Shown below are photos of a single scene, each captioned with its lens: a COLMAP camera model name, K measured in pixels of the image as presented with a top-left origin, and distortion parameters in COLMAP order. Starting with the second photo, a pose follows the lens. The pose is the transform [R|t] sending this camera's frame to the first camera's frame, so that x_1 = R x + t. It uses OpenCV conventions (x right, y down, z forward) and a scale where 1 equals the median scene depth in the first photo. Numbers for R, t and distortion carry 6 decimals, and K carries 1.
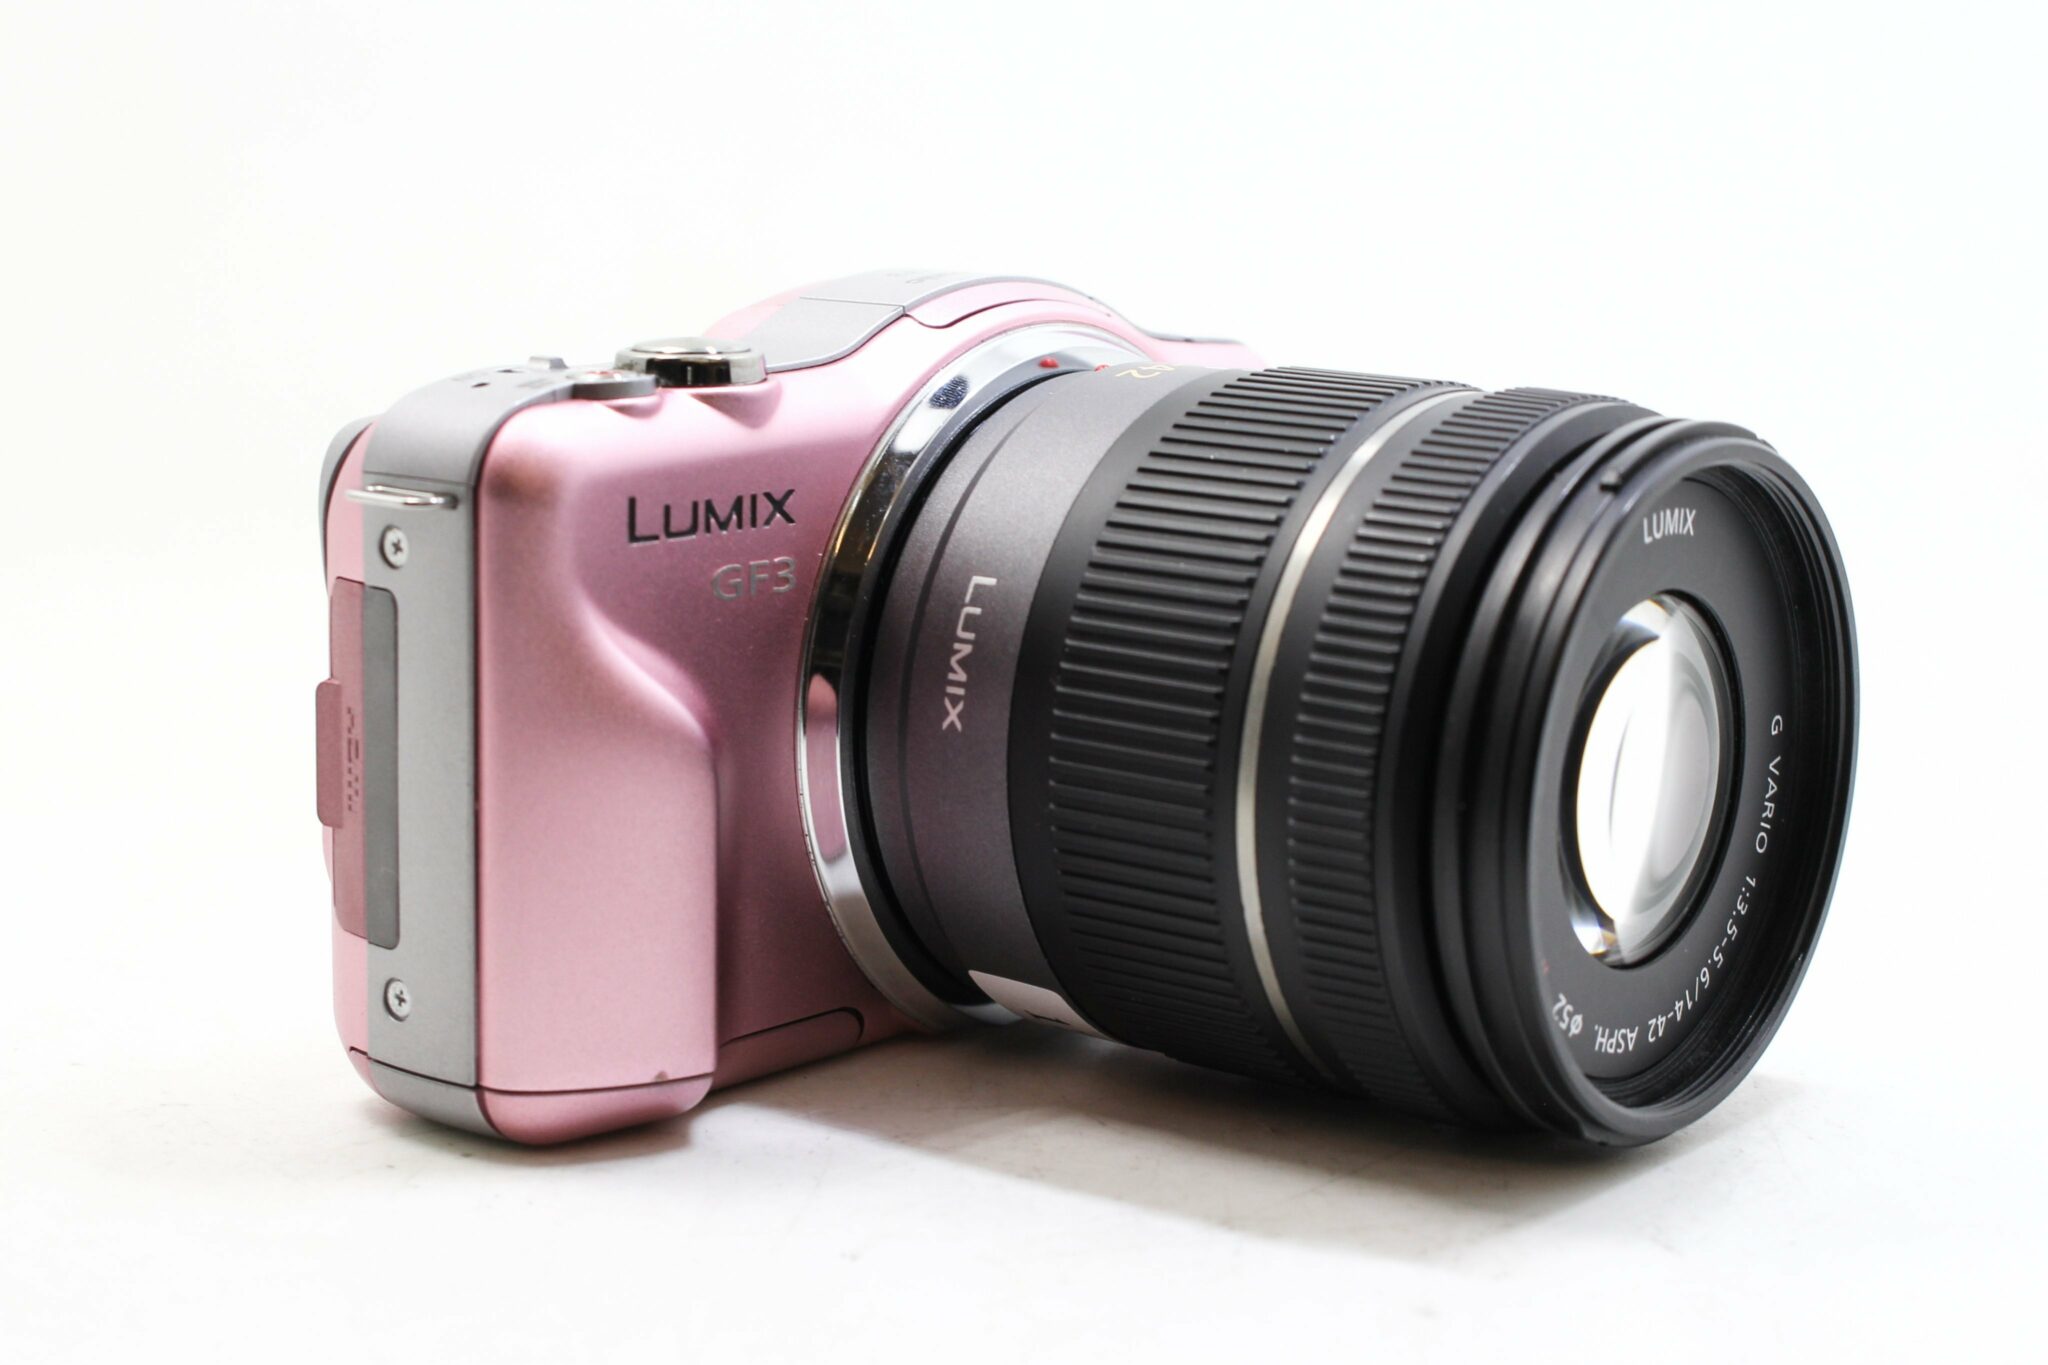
lens RADIAL K [[3599.0, 0, 1024.0], [0, 3599.0, 682.5], [0, 0, 1]] dist [-0.014137, -0.063052]
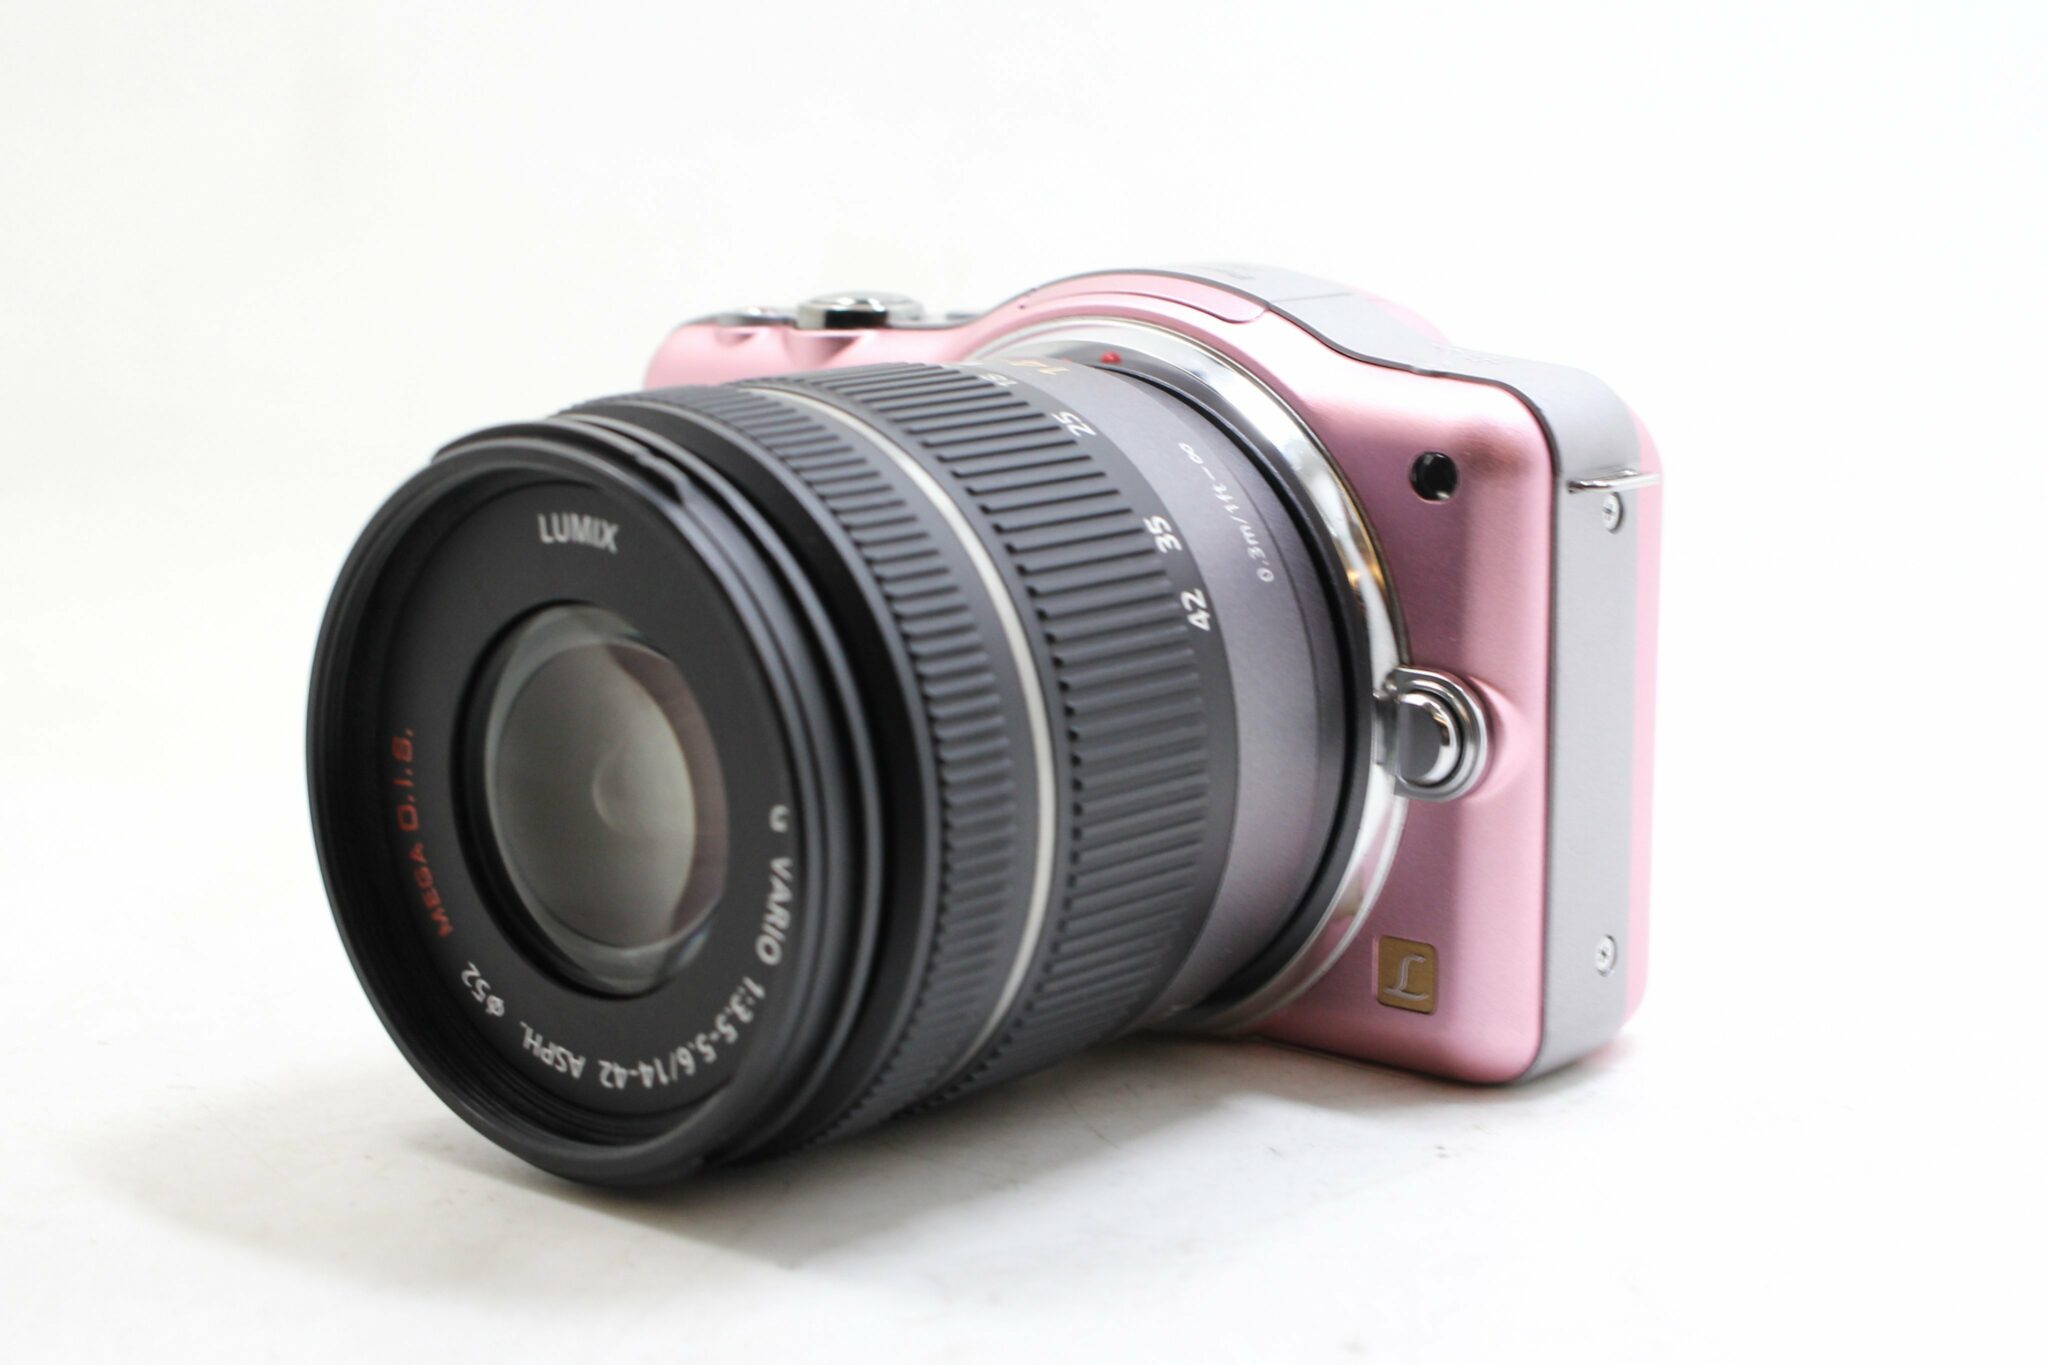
lens RADIAL K [[3599.0, 0, 1024.0], [0, 3599.0, 682.5], [0, 0, 1]] dist [-0.014137, -0.063052]
pose [[-0.035816, 0.165079, -0.985630, 1.100459], [-0.175286, 0.969935, 0.168820, -0.183301], [0.983866, 0.178814, -0.005803, 1.117355]]
